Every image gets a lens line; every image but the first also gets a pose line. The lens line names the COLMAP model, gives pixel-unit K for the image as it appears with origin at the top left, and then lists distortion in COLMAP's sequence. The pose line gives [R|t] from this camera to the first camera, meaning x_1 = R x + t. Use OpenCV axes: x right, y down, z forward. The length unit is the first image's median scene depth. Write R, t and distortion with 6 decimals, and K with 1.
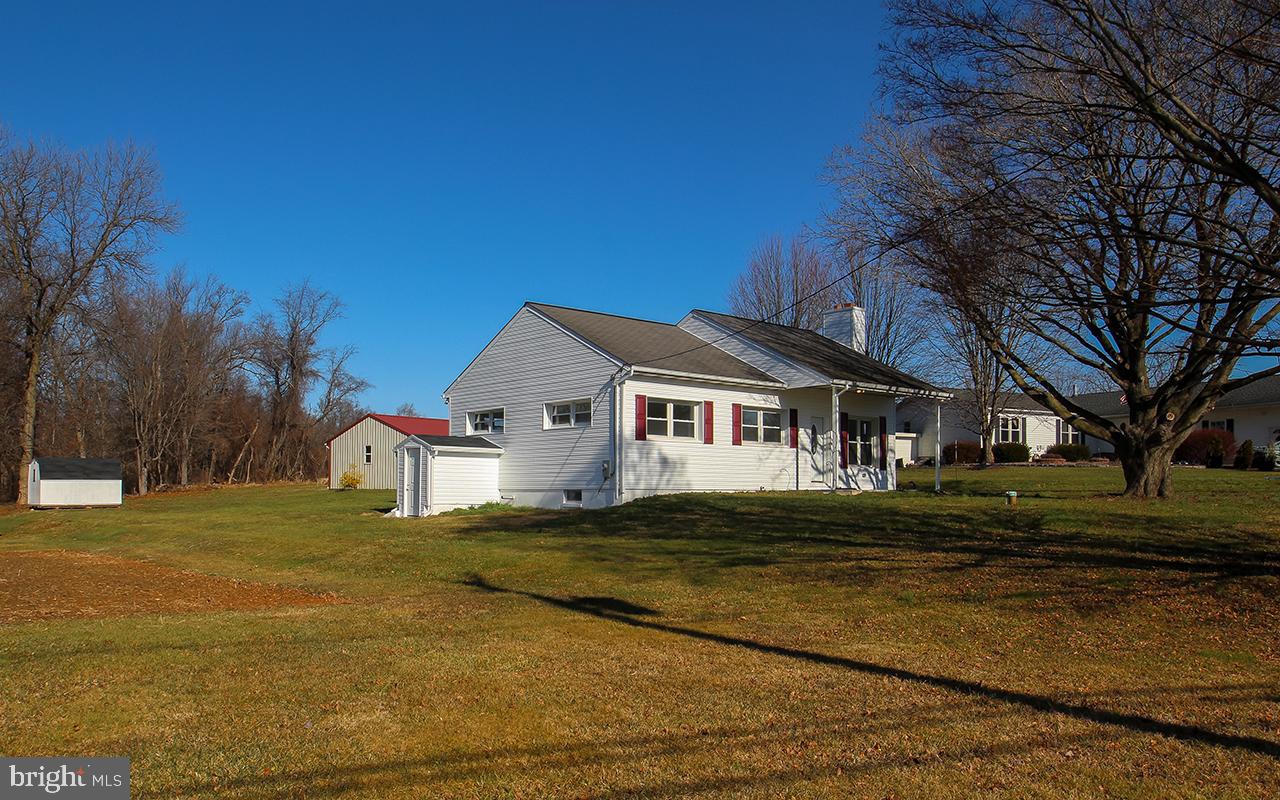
lens RADIAL K [[1026.3, 0, 699.4], [0, 1026.3, 456.4], [0, 0, 1]] dist [-0.056595, 0.064824]
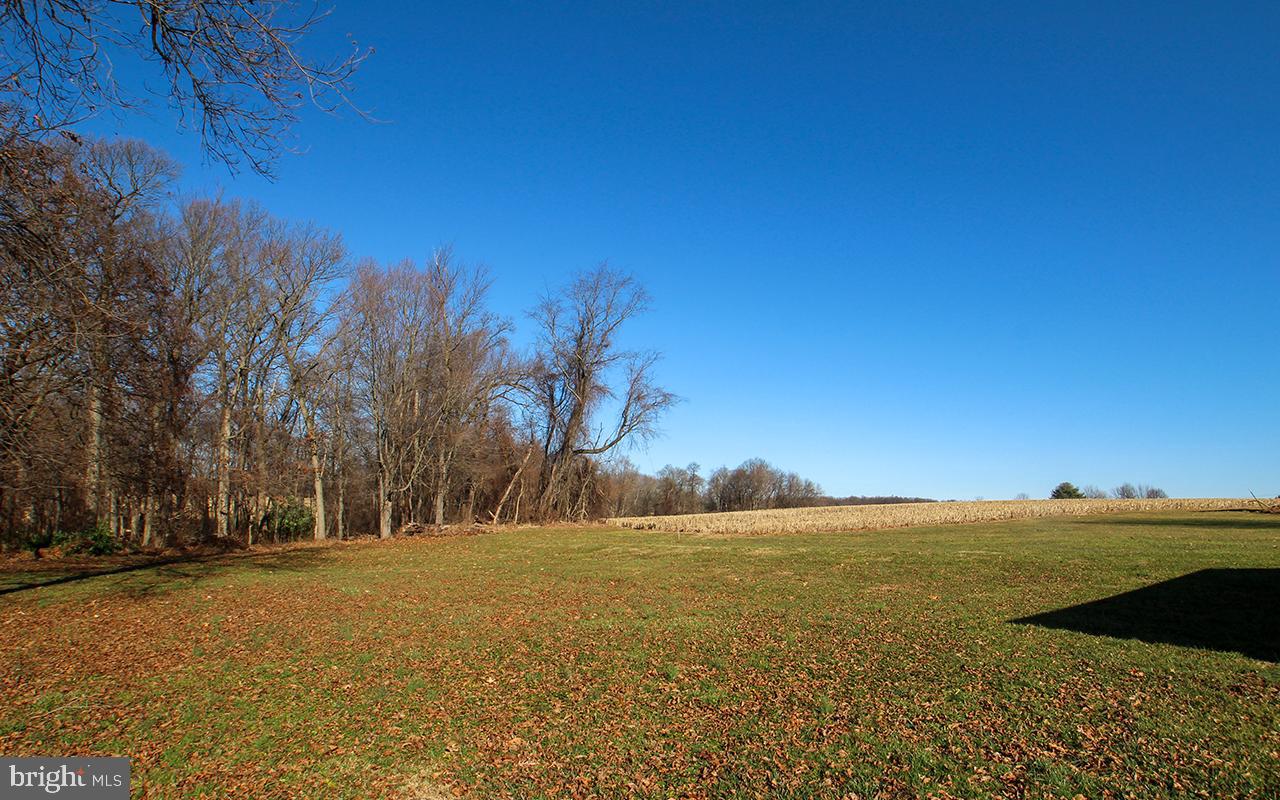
lens RADIAL K [[703.3, 0, 729.4], [0, 703.3, 472.4], [0, 0, 1]] dist [-0.033498, 0.000053]
pose [[0.997021, 0.014560, -0.075749, -0.710850], [-0.018629, 0.998405, -0.053291, 0.036934], [0.074852, 0.054543, 0.995702, 1.392826]]
